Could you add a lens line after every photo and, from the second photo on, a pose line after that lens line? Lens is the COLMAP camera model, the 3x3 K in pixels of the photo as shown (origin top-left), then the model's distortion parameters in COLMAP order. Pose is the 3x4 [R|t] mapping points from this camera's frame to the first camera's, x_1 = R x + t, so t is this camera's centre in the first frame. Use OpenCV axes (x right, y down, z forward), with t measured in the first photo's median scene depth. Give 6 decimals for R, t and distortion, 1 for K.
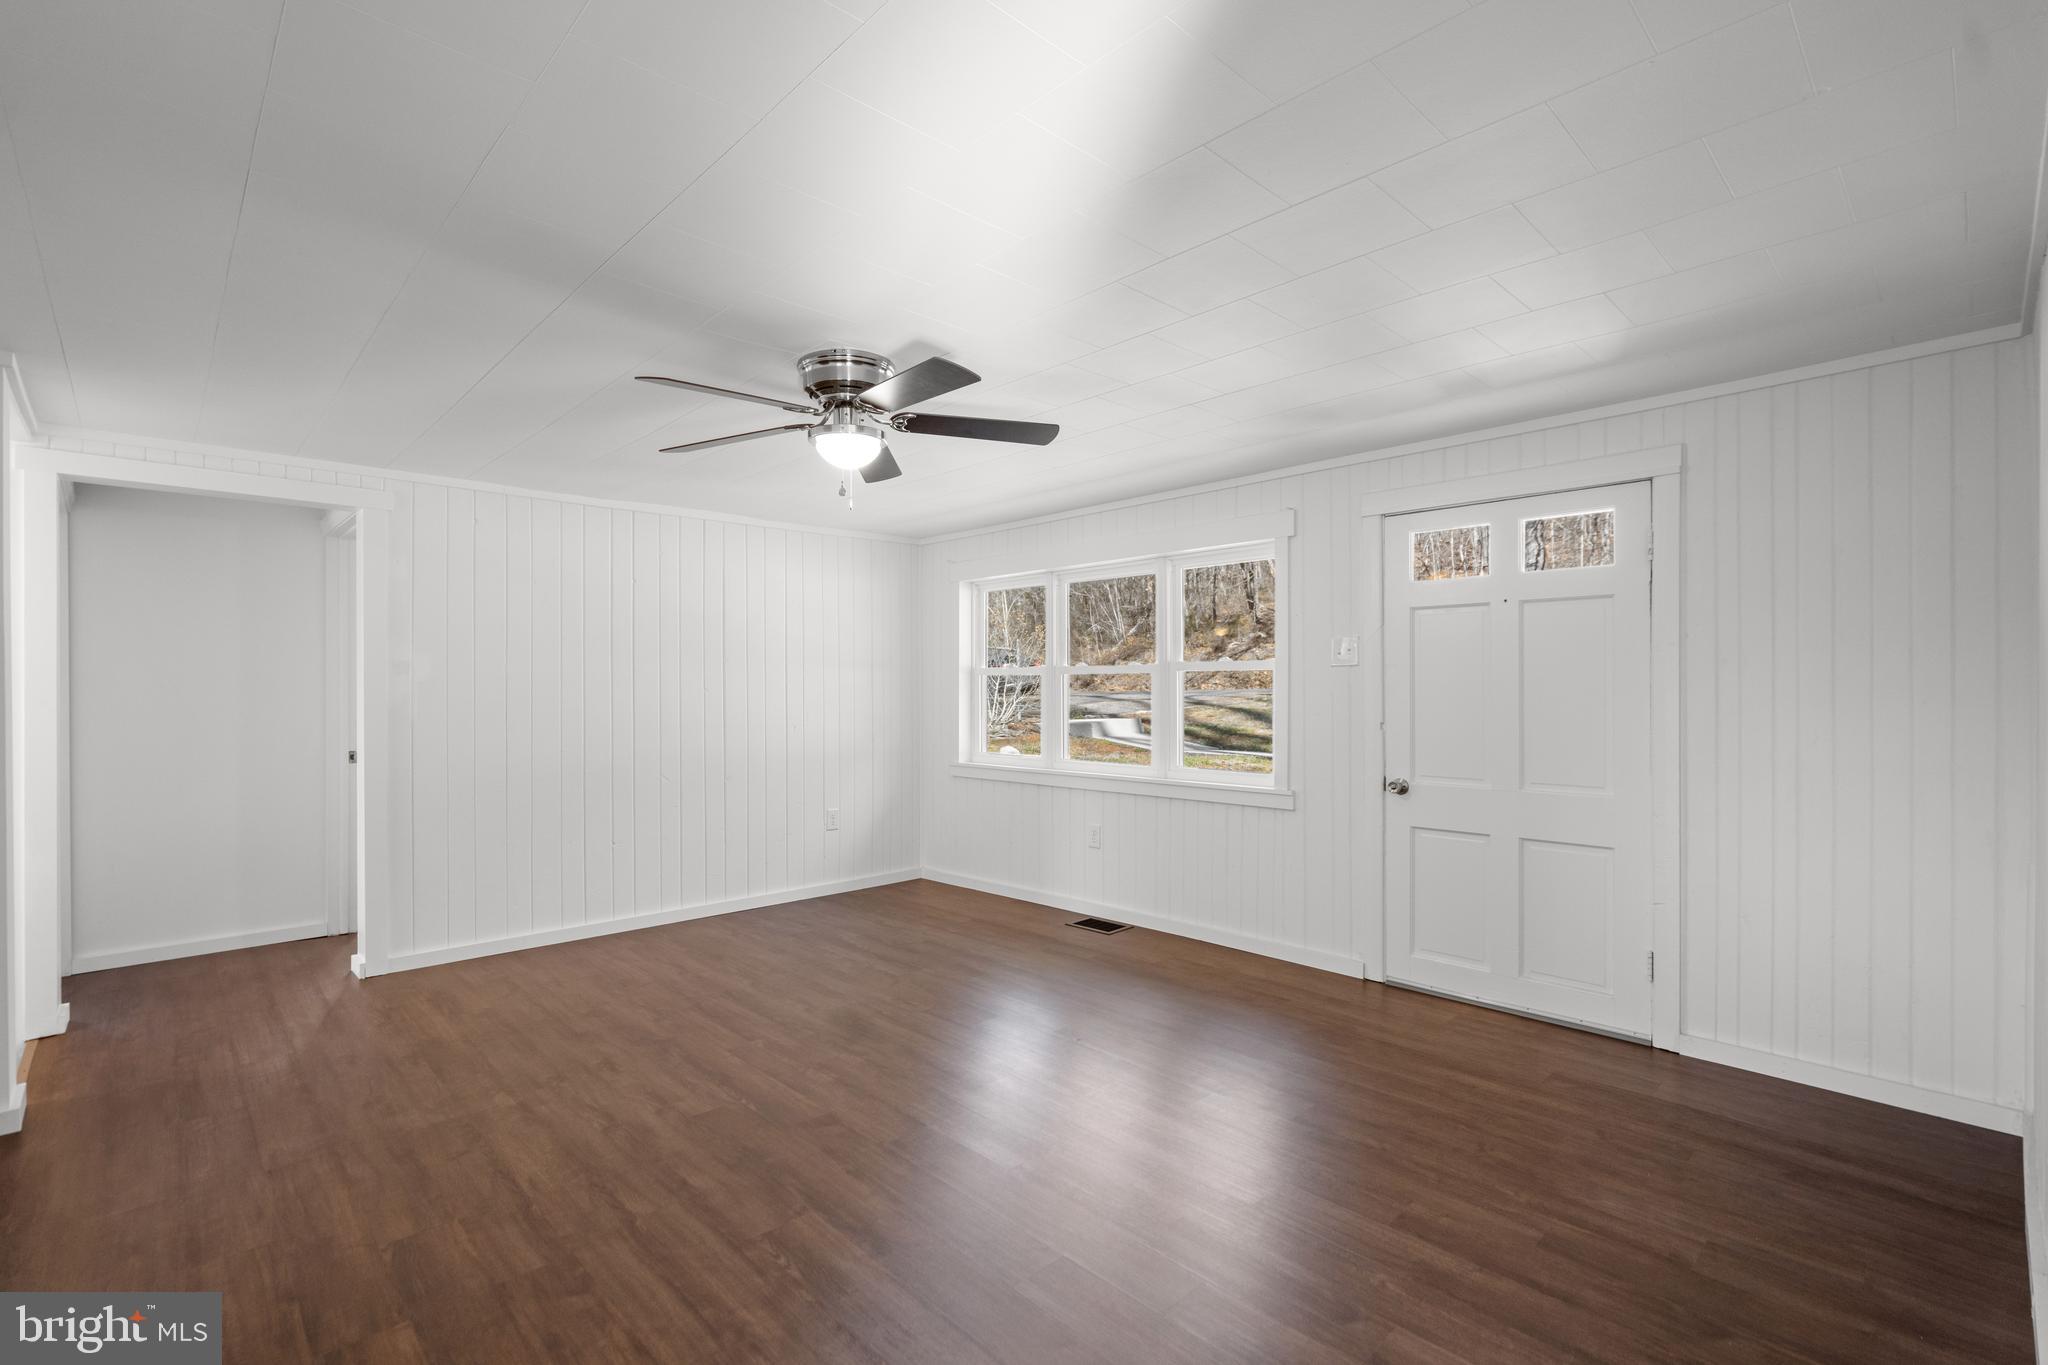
lens RADIAL K [[942.3, 0, 1017.7], [0, 942.3, 692.9], [0, 0, 1]] dist [-0.004355, 0.000332]
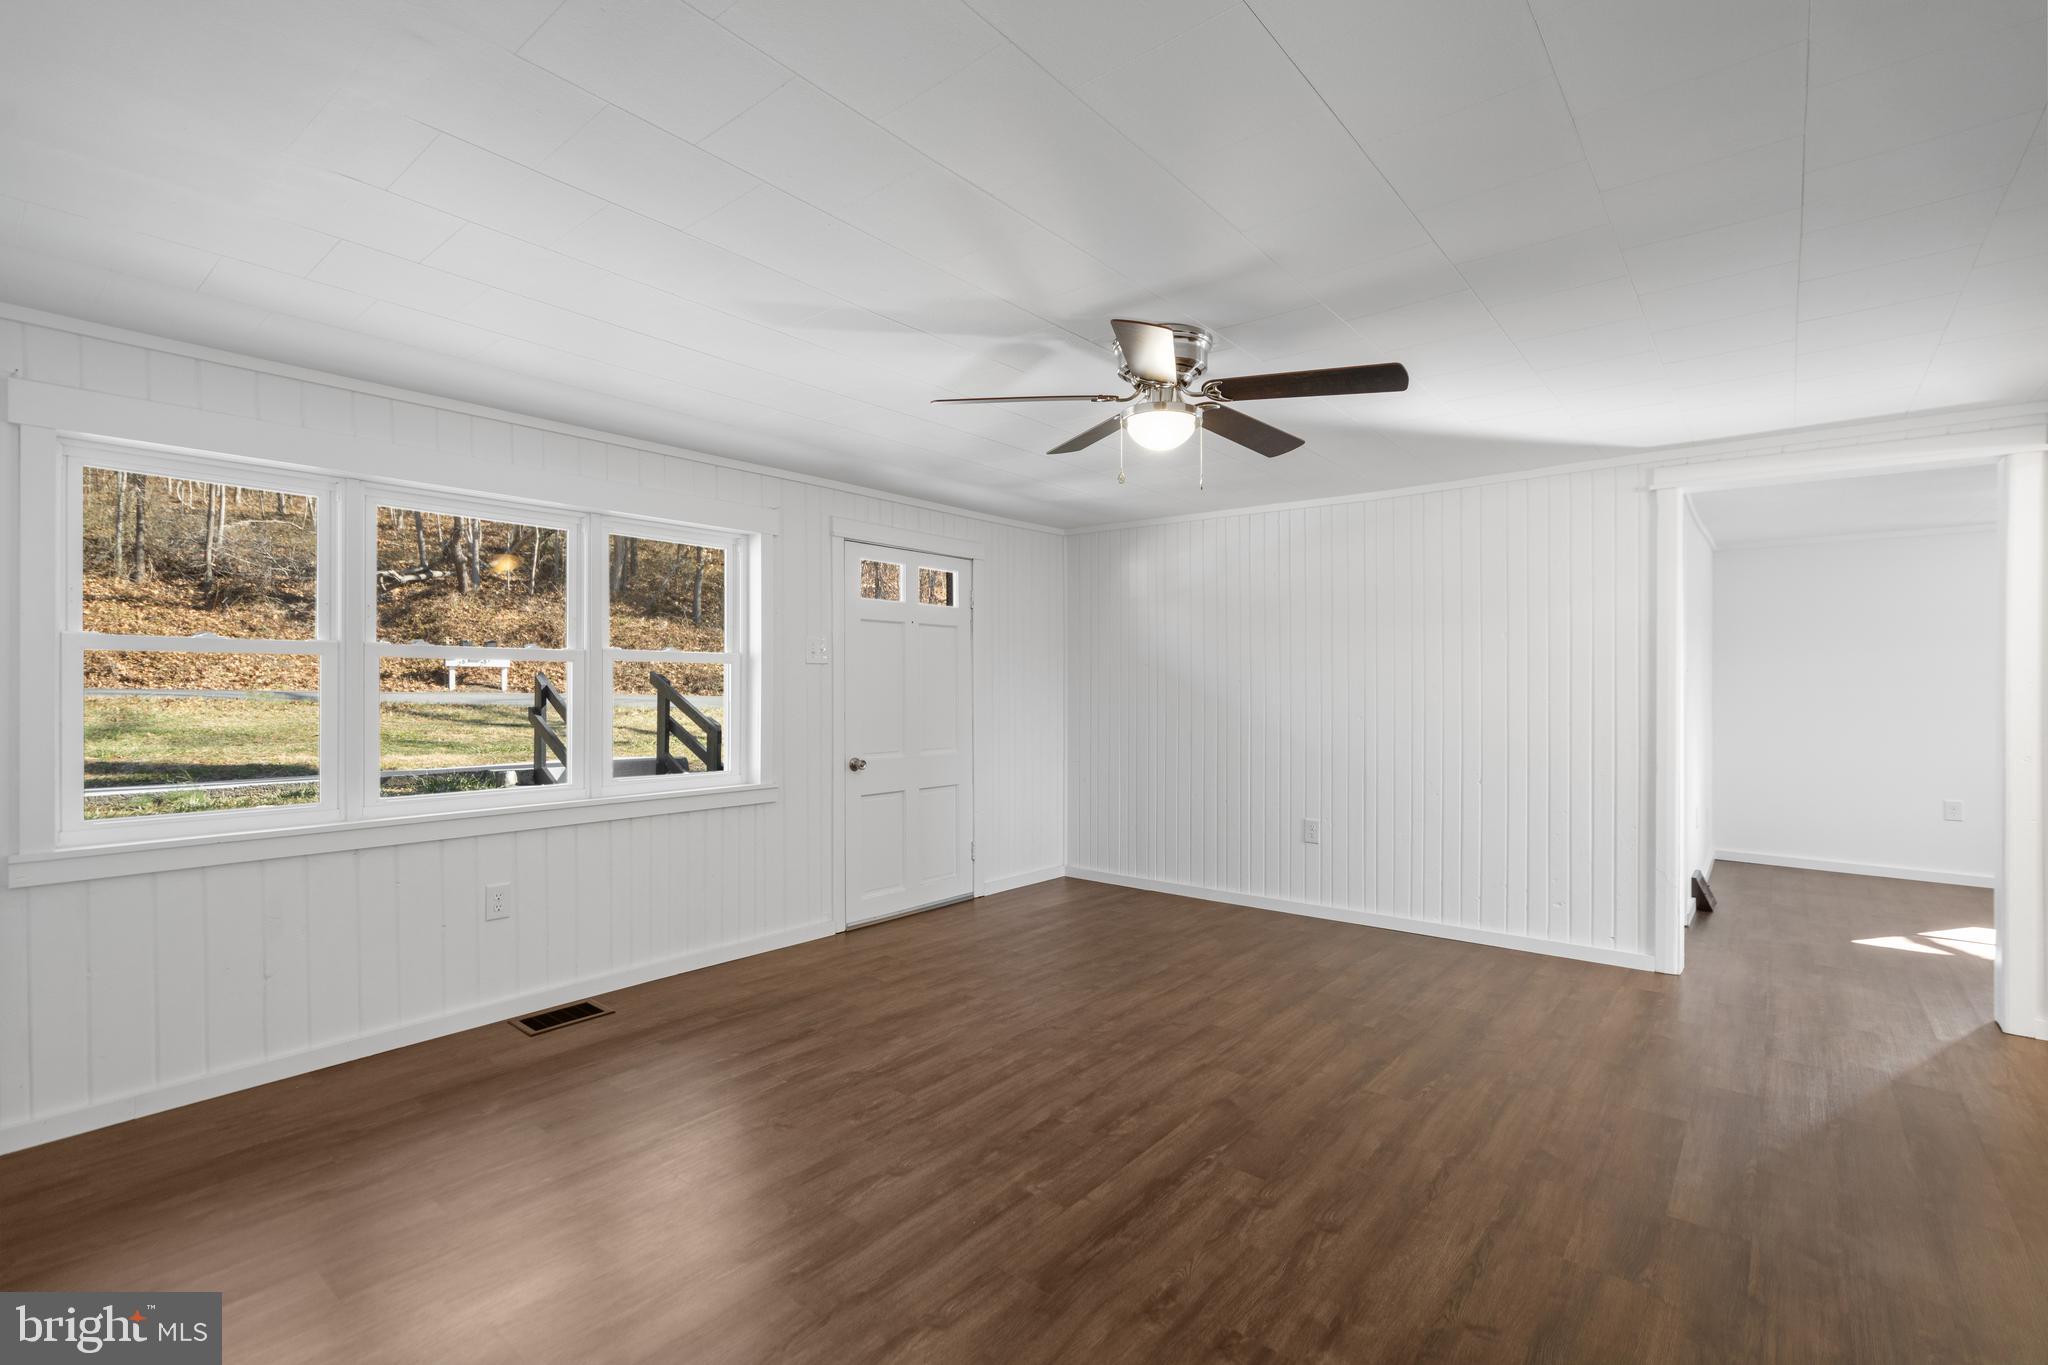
lens RADIAL K [[942.3, 0, 1017.3], [0, 942.3, 679.9], [0, 0, 1]] dist [-0.004355, 0.000332]
pose [[-0.132716, 0.010332, 0.991100, -0.876338], [0.005927, 0.999936, -0.009630, 0.003841], [-0.991136, 0.004596, -0.132769, 1.003344]]
